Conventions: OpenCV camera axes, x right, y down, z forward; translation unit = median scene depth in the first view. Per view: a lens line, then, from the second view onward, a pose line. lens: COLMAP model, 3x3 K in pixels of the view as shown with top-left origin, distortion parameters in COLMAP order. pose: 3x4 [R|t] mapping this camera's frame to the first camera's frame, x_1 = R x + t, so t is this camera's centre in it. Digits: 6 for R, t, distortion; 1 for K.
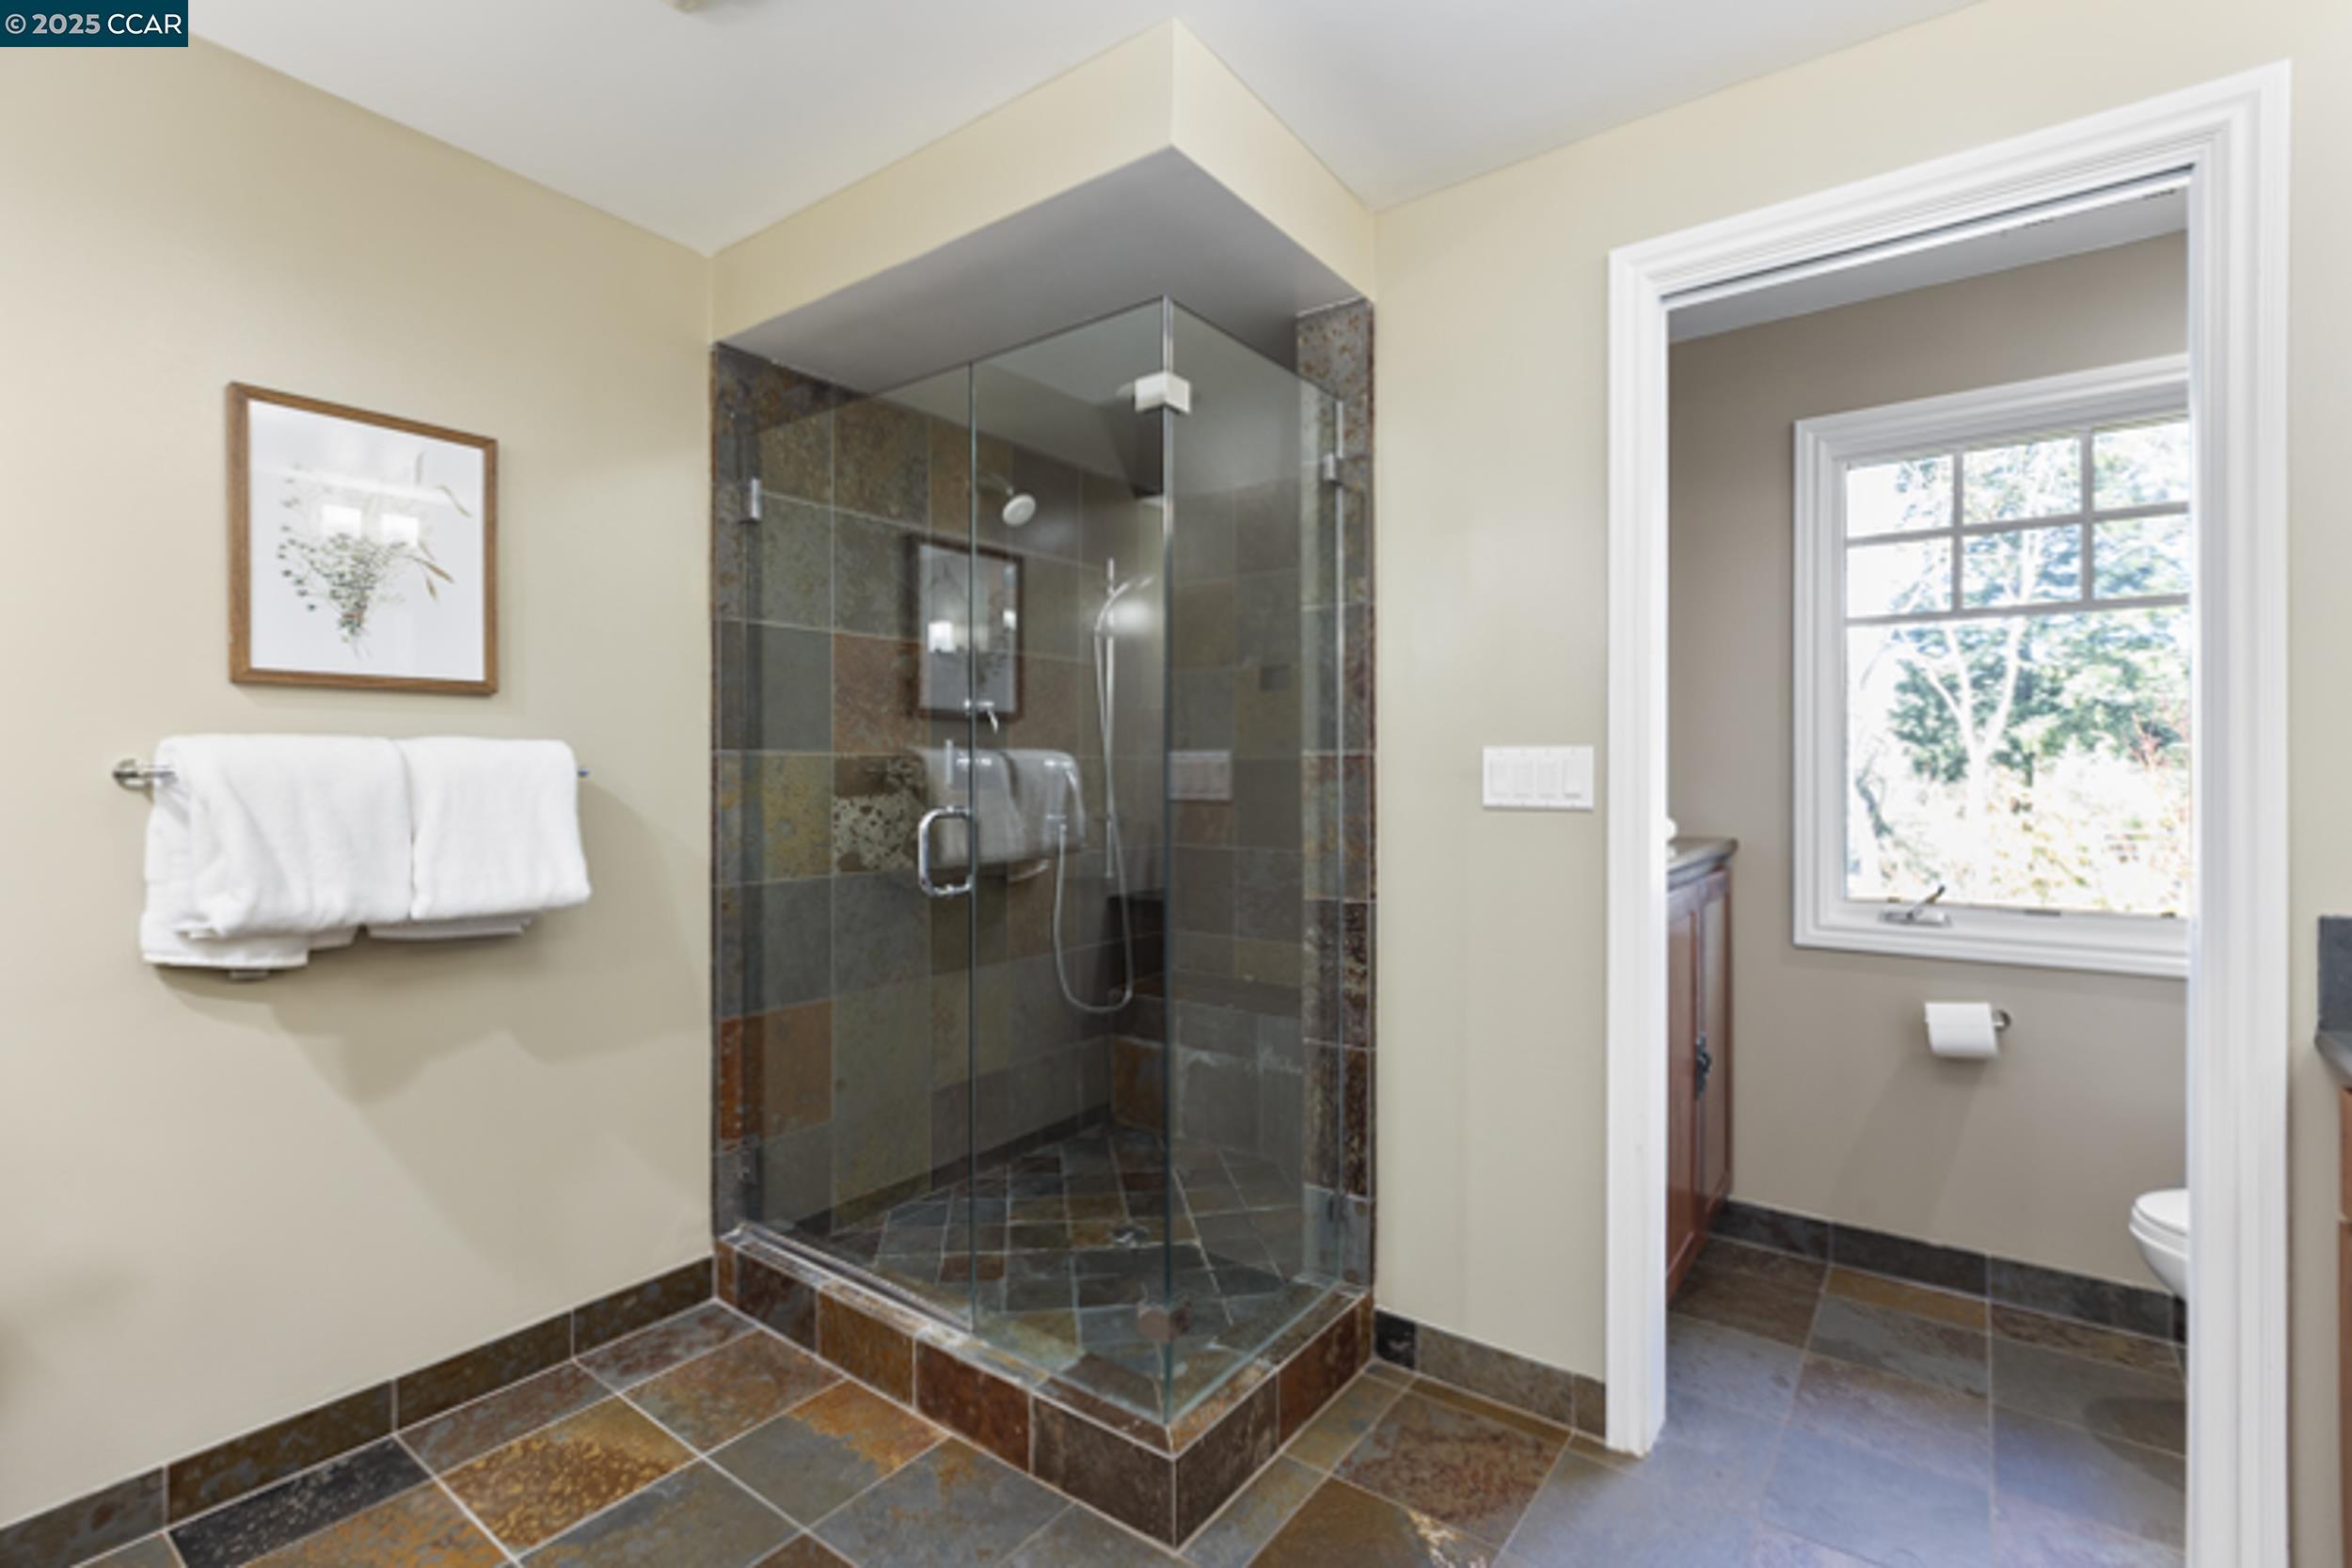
lens RADIAL K [[1058.0, 0, 1173.8], [0, 1058.0, 783.5], [0, 0, 1]] dist [0.015381, -0.010411]
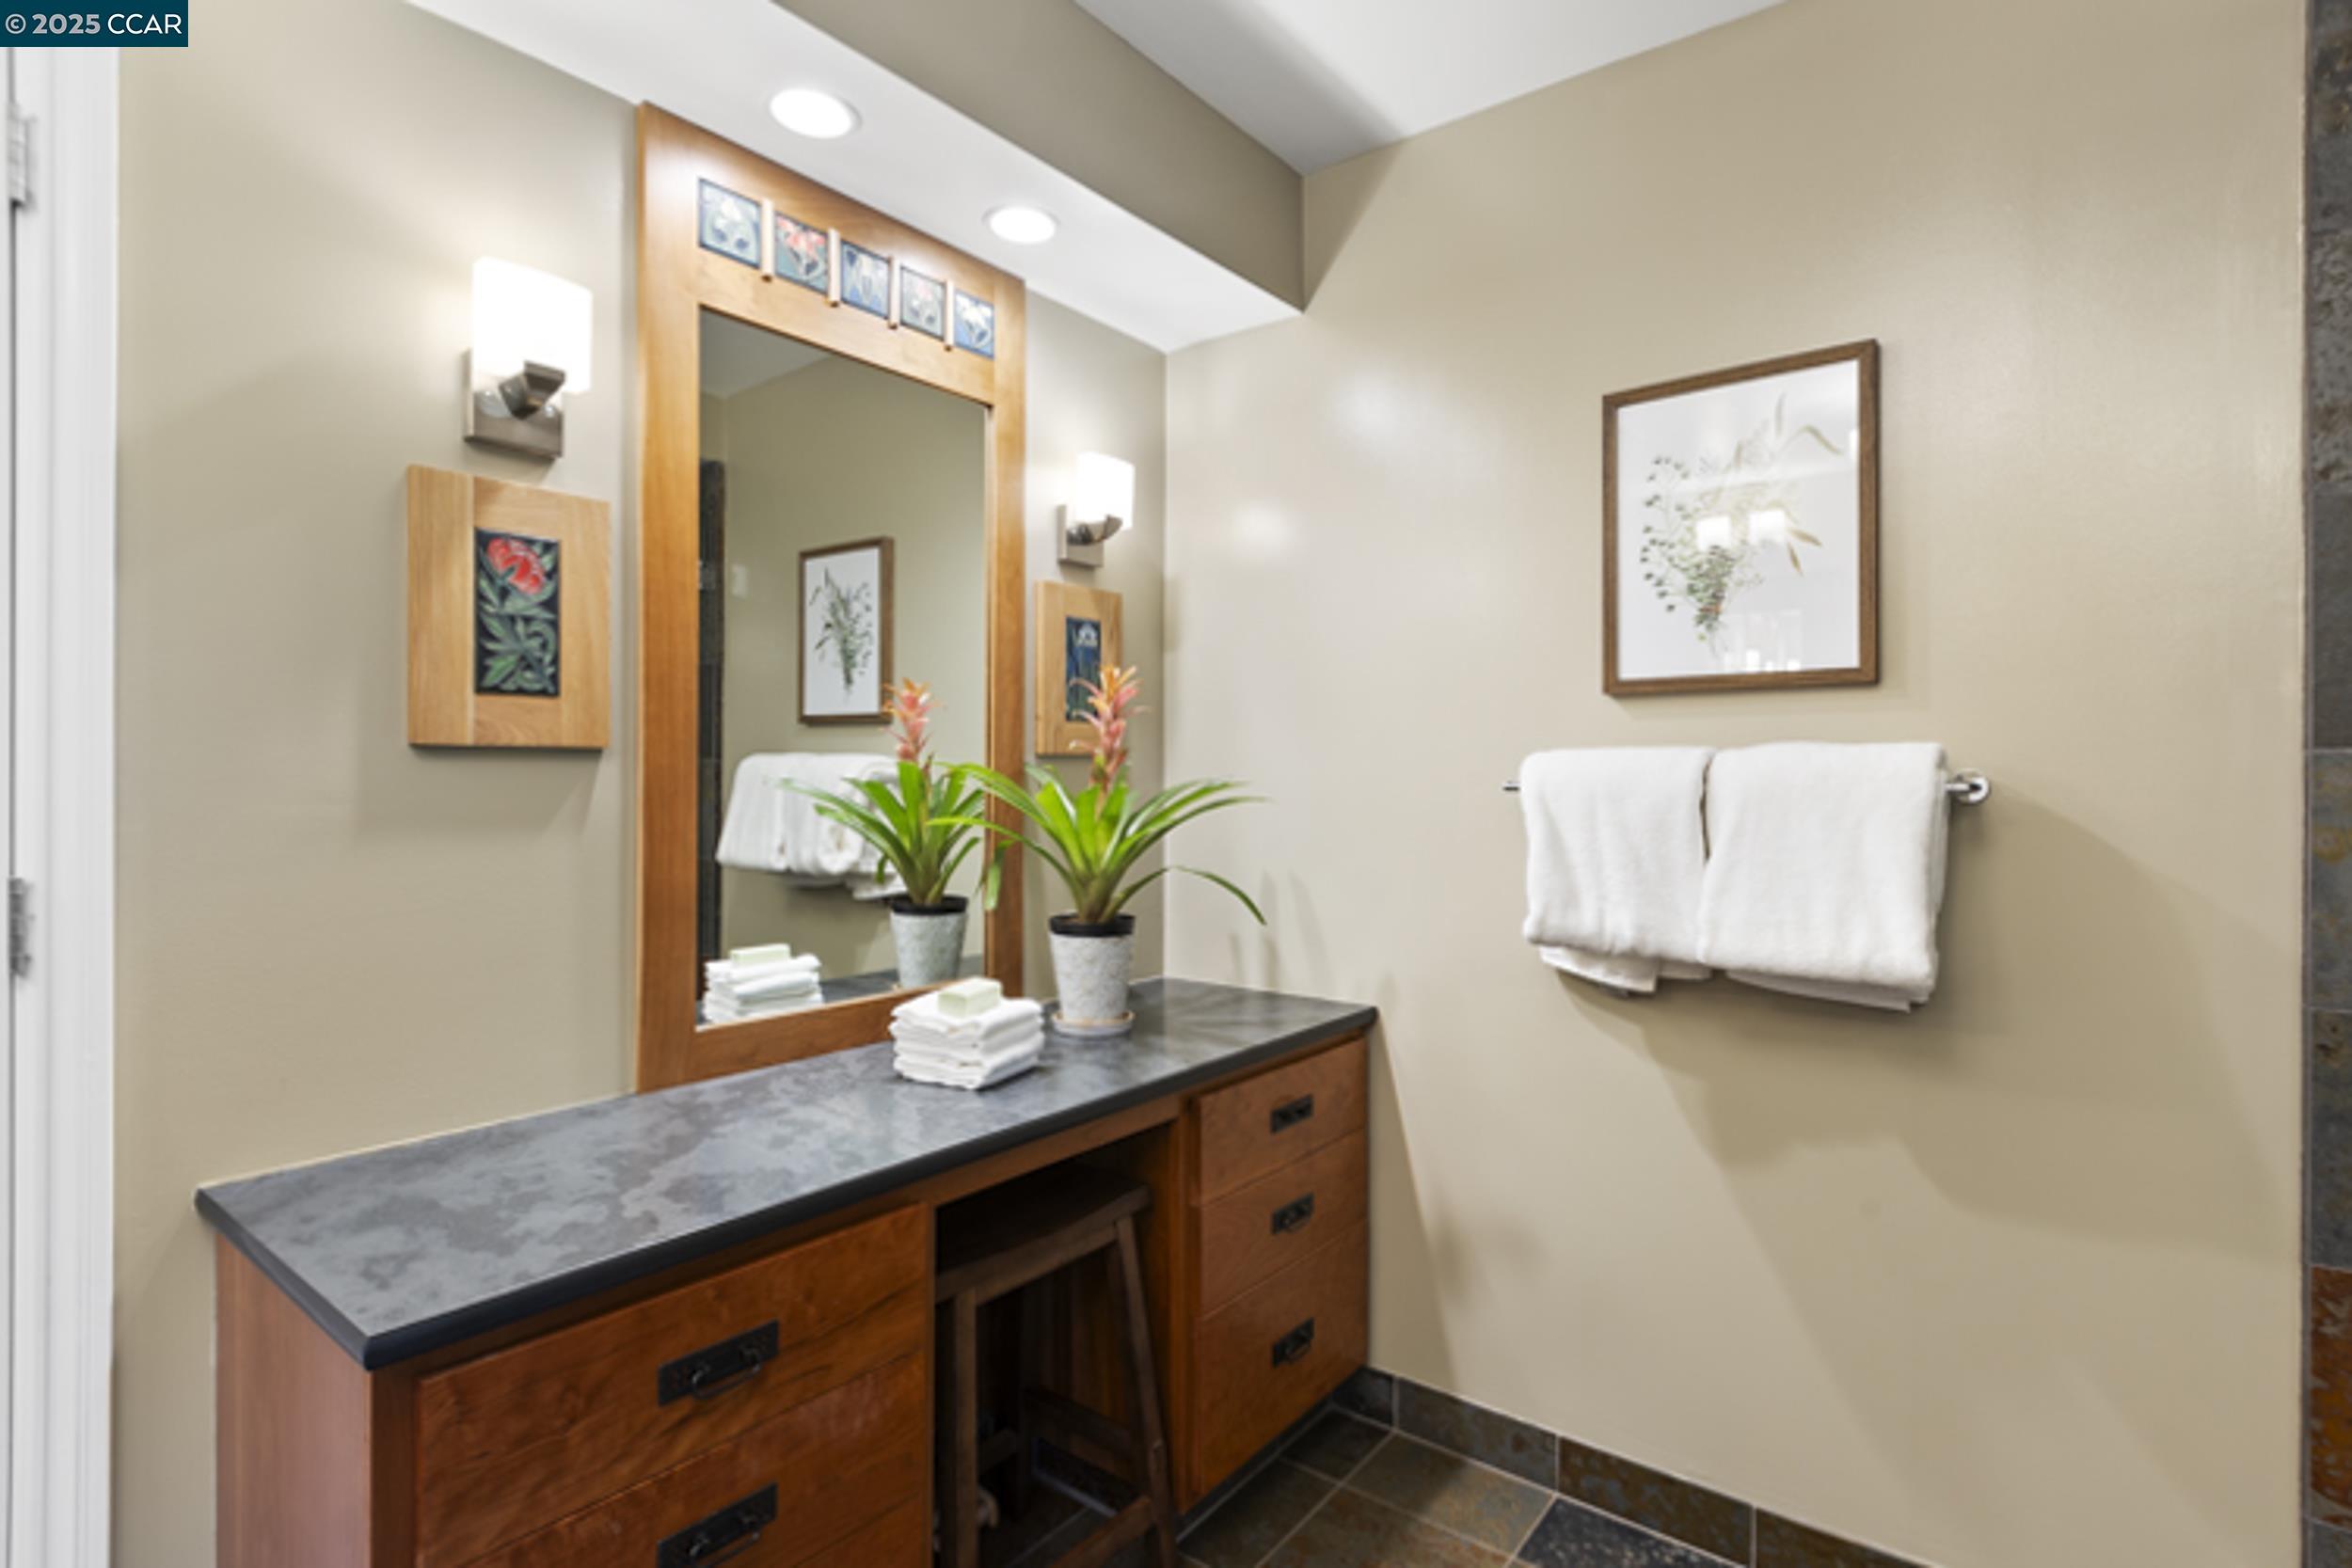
lens RADIAL K [[1155.9, 0, 1176.0], [0, 1155.9, 784.0], [0, 0, 1]] dist [-0.002592, -0.000243]
pose [[-0.029494, 0.005318, -0.999551, 0.095161], [-0.011930, 0.999913, 0.005672, -0.006130], [0.999494, 0.012092, -0.029428, 0.278877]]
